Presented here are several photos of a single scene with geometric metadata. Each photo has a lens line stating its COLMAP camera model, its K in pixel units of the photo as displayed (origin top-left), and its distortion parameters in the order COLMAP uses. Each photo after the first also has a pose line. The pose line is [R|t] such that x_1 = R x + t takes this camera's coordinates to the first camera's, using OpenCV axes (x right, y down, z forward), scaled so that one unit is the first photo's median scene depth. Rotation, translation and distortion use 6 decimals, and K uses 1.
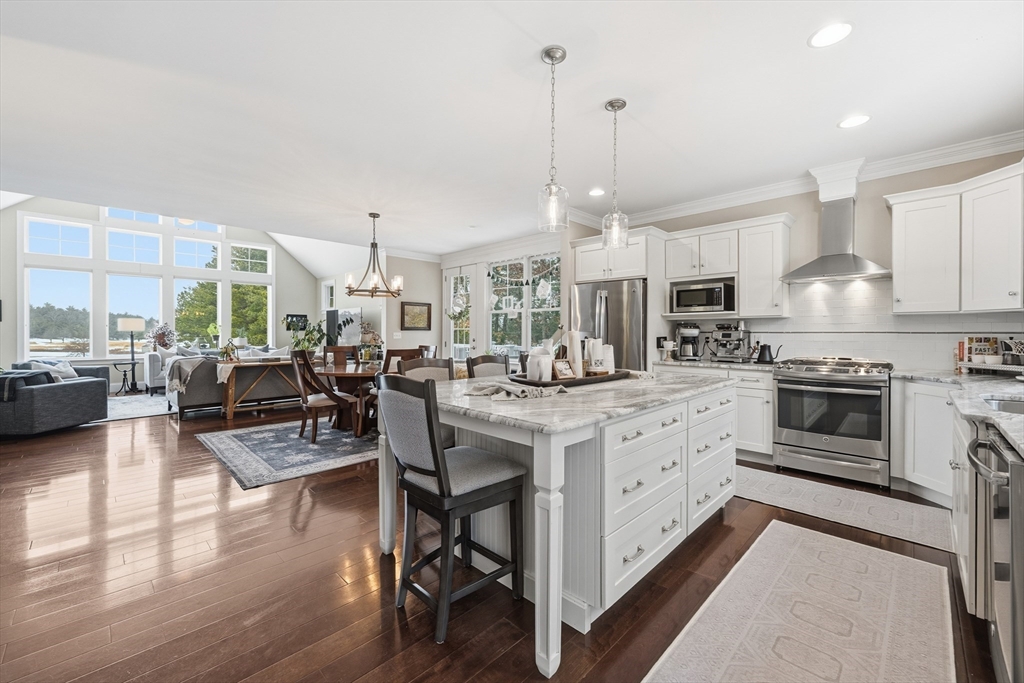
lens RADIAL K [[409.4, 0, 511.9], [0, 409.4, 333.3], [0, 0, 1]] dist [-0.001851, -0.000401]
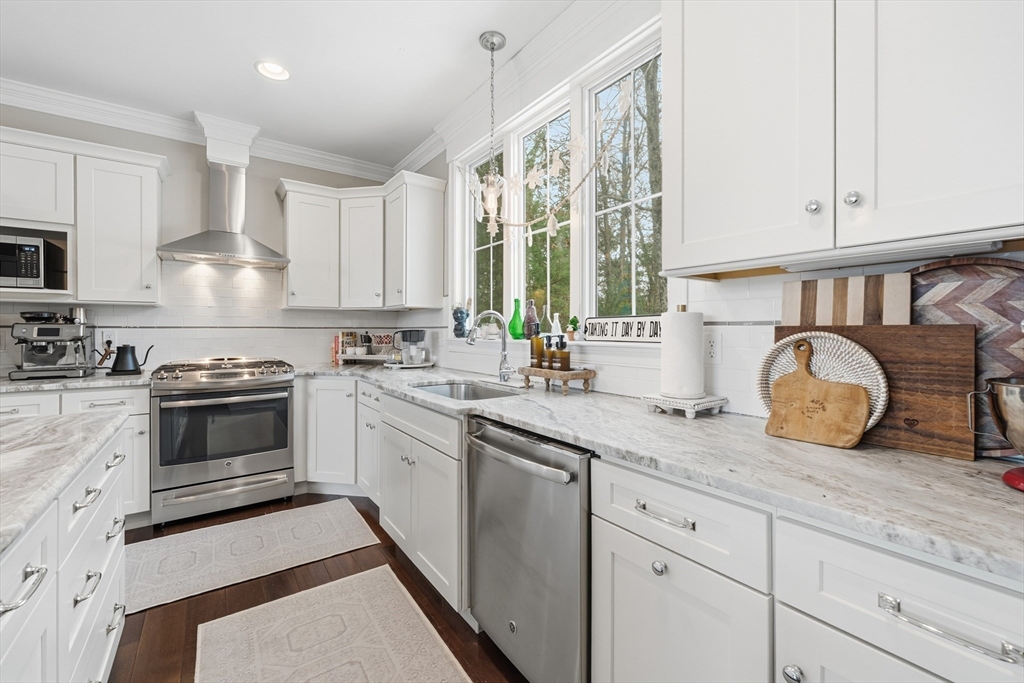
lens RADIAL K [[419.6, 0, 511.3], [0, 419.6, 329.7], [0, 0, 1]] dist [-0.001104, -0.000350]
pose [[0.171215, -0.000288, 0.985234, 0.063558], [0.002493, 0.999997, -0.000141, 0.004104], [-0.985231, 0.002480, 0.171215, 0.287737]]
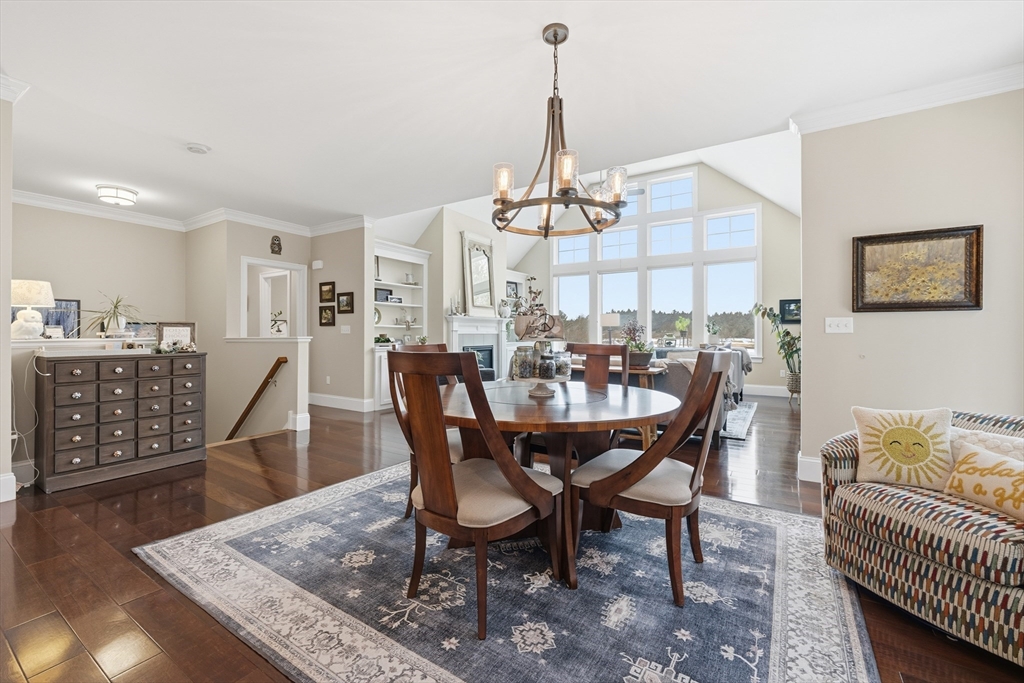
lens RADIAL K [[419.6, 0, 512.6], [0, 419.6, 337.2], [0, 0, 1]] dist [-0.001104, -0.000350]
pose [[0.212715, 0.007851, -0.977083, 0.105200], [-0.000228, 0.999968, 0.007985, 0.028713], [0.977114, -0.001476, 0.212710, 1.193735]]
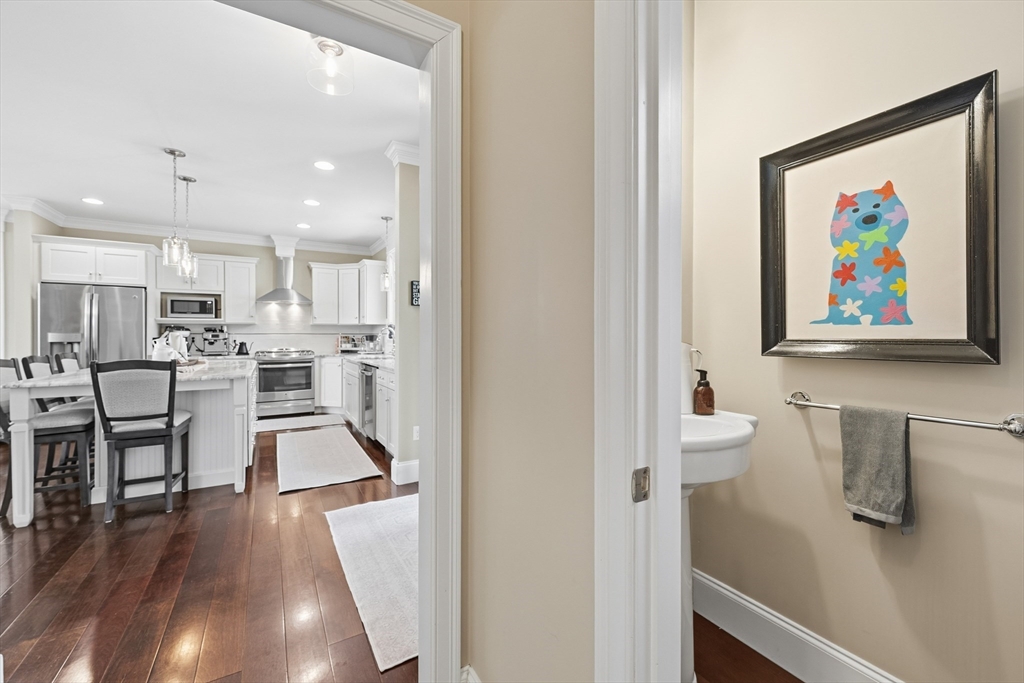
lens RADIAL K [[419.6, 0, 515.2], [0, 419.6, 335.7], [0, 0, 1]] dist [-0.001104, -0.000350]
pose [[0.255997, -0.004727, 0.966666, -0.643169], [0.002148, 0.999988, 0.004321, 0.000101], [-0.966675, 0.000970, 0.256005, -0.376615]]
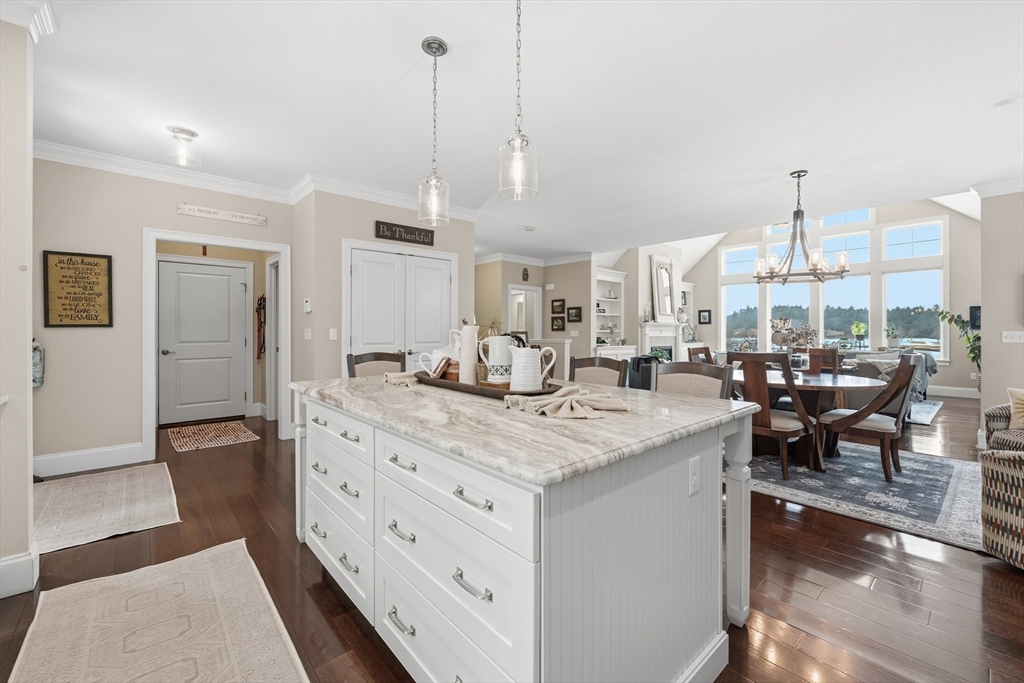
lens RADIAL K [[419.6, 0, 511.4], [0, 419.6, 333.3], [0, 0, 1]] dist [-0.001104, -0.000350]
pose [[-0.062717, 0.003176, -0.998026, 0.633677], [-0.003427, 0.999988, 0.003398, 0.003845], [0.998025, 0.003634, -0.062705, 0.725929]]
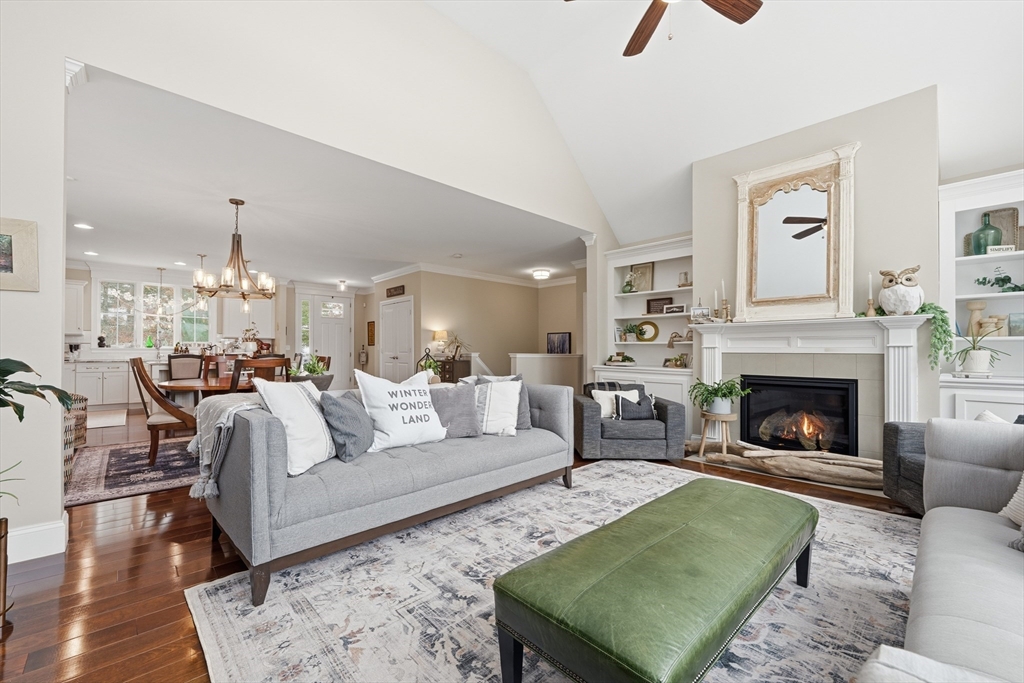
lens RADIAL K [[419.6, 0, 511.8], [0, 419.6, 345.5], [0, 0, 1]] dist [-0.001104, -0.000350]
pose [[-0.999580, -0.004228, 0.028654, -1.267412], [-0.004558, 0.999924, -0.011475, 0.025067], [-0.028603, -0.011601, -0.999524, 2.538153]]
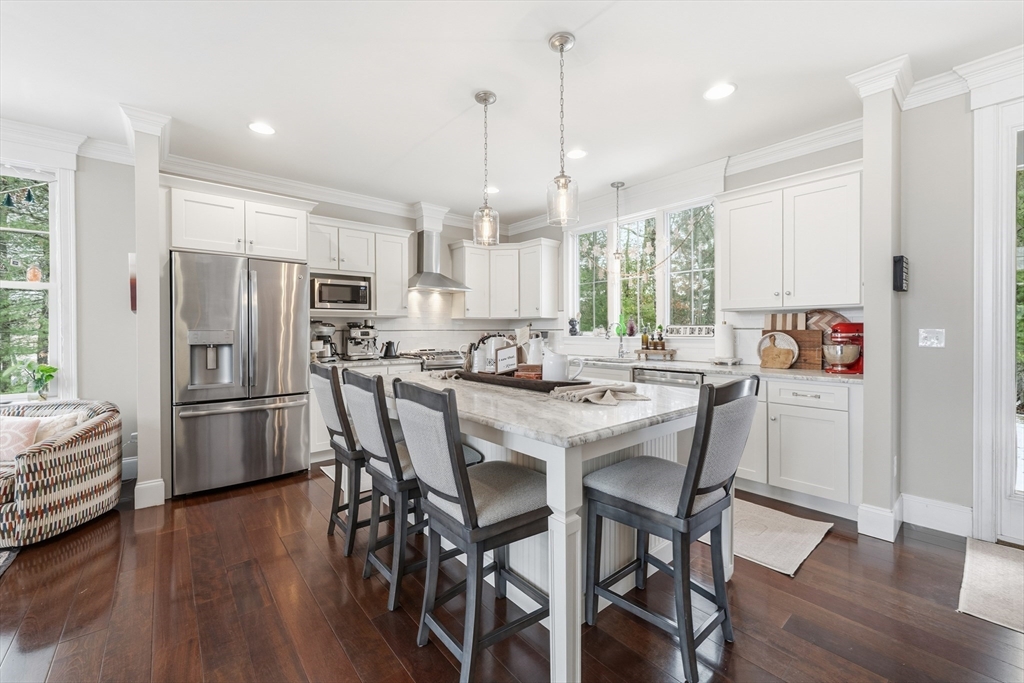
lens RADIAL K [[419.6, 0, 506.9], [0, 419.6, 333.1], [0, 0, 1]] dist [-0.001104, -0.000350]
pose [[0.093878, -0.009125, 0.995542, -0.531004], [0.006728, 0.999941, 0.008531, -0.002996], [-0.995561, 0.005897, 0.093934, 0.604206]]
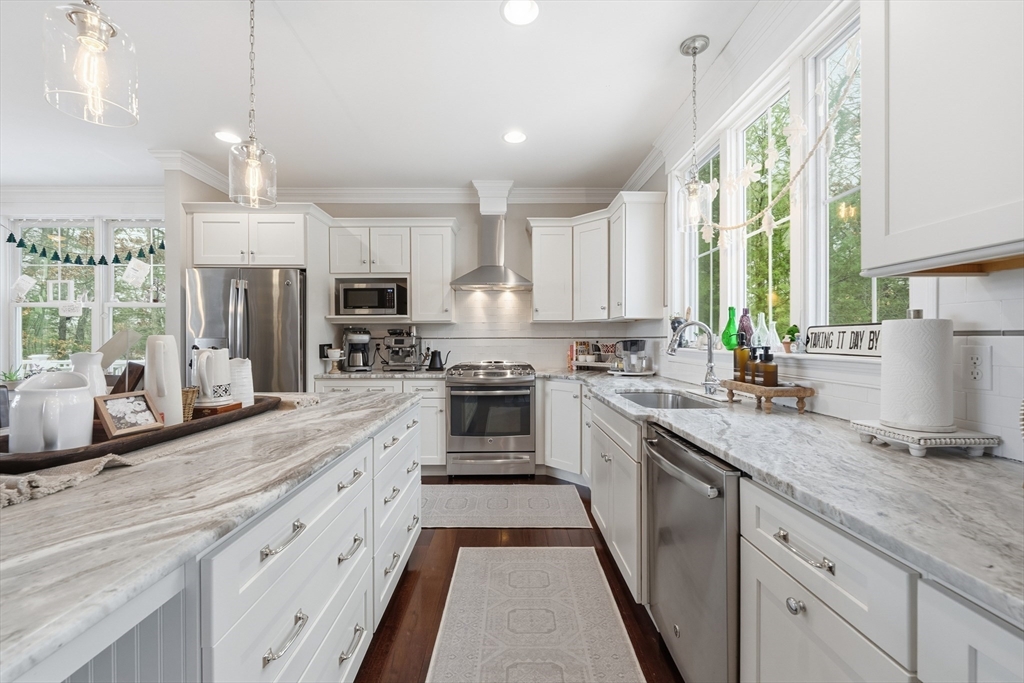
lens RADIAL K [[409.4, 0, 511.6], [0, 409.4, 340.3], [0, 0, 1]] dist [-0.001851, -0.000401]
pose [[0.705535, -0.005763, 0.708652, 0.061041], [0.005609, 0.999981, 0.002548, 0.001121], [-0.708653, 0.002177, 0.705554, 0.197794]]
